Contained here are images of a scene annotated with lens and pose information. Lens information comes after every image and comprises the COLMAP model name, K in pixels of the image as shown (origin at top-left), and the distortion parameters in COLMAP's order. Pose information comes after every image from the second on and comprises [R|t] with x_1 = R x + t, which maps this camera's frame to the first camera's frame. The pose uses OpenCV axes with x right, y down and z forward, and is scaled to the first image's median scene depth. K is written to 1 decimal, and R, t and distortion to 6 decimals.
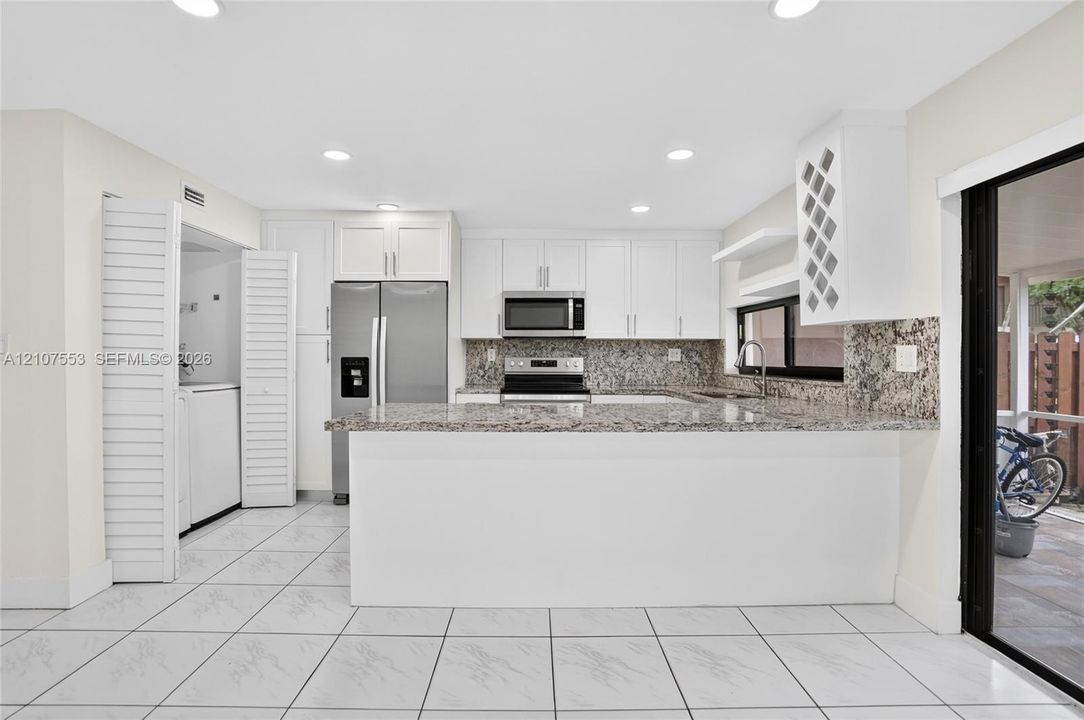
lens RADIAL K [[505.9, 0, 542.0], [0, 505.9, 360.0], [0, 0, 1]] dist [-0.074583, 0.027486]
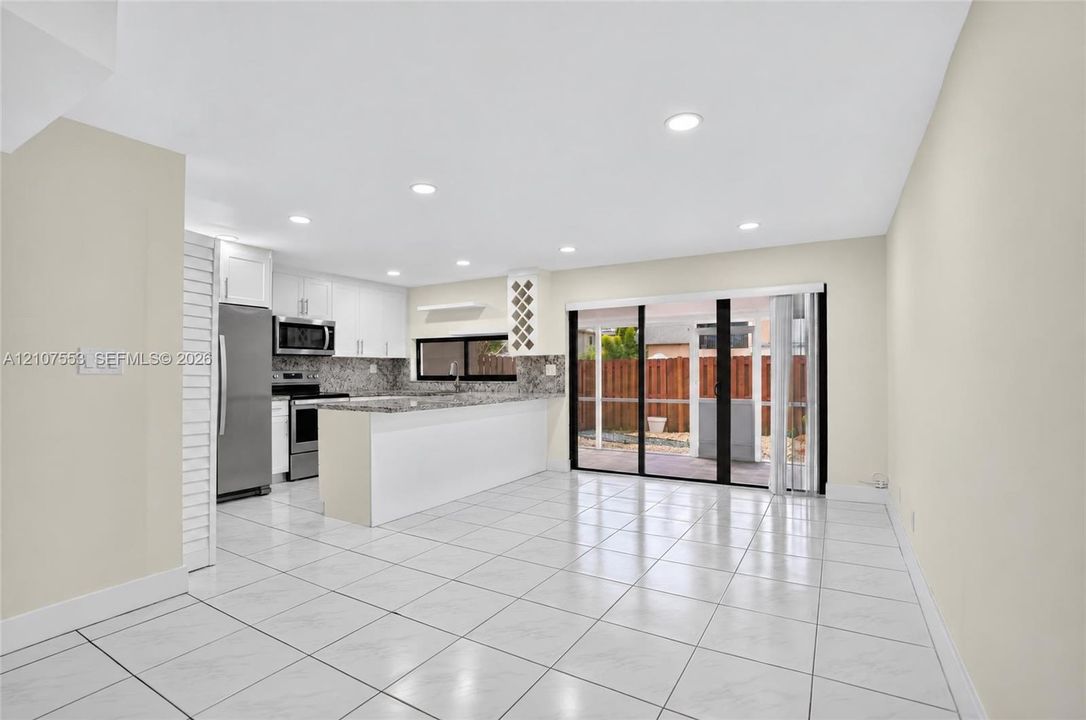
lens RADIAL K [[495.5, 0, 545.8], [0, 495.5, 371.4], [0, 0, 1]] dist [-0.068484, -0.000384]
pose [[0.515438, -0.005825, 0.856907, -0.855837], [0.009347, 0.999956, 0.001175, 0.000629], [-0.856876, 0.007404, 0.515469, -0.171928]]
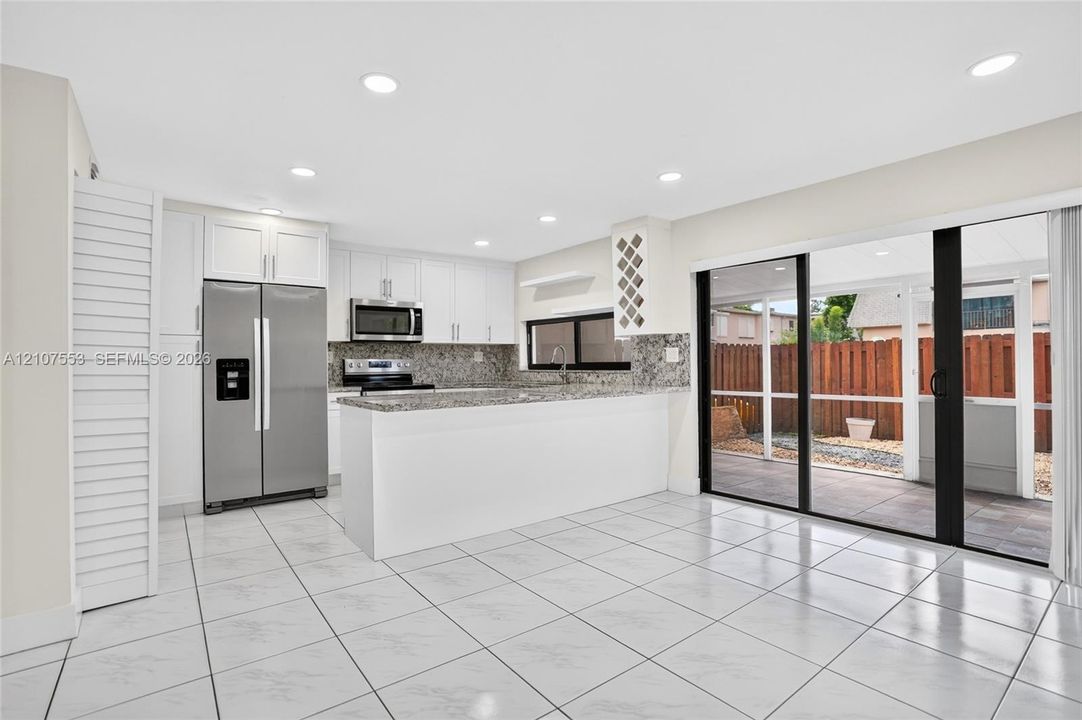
lens RADIAL K [[505.0, 0, 541.0], [0, 505.0, 360.0], [0, 0, 1]] dist [-0.074583, 0.027486]
pose [[0.799850, -0.007833, 0.600149, -0.467169], [0.015892, 0.999841, -0.008130, 0.014150], [-0.599990, 0.016040, 0.799847, -0.131033]]
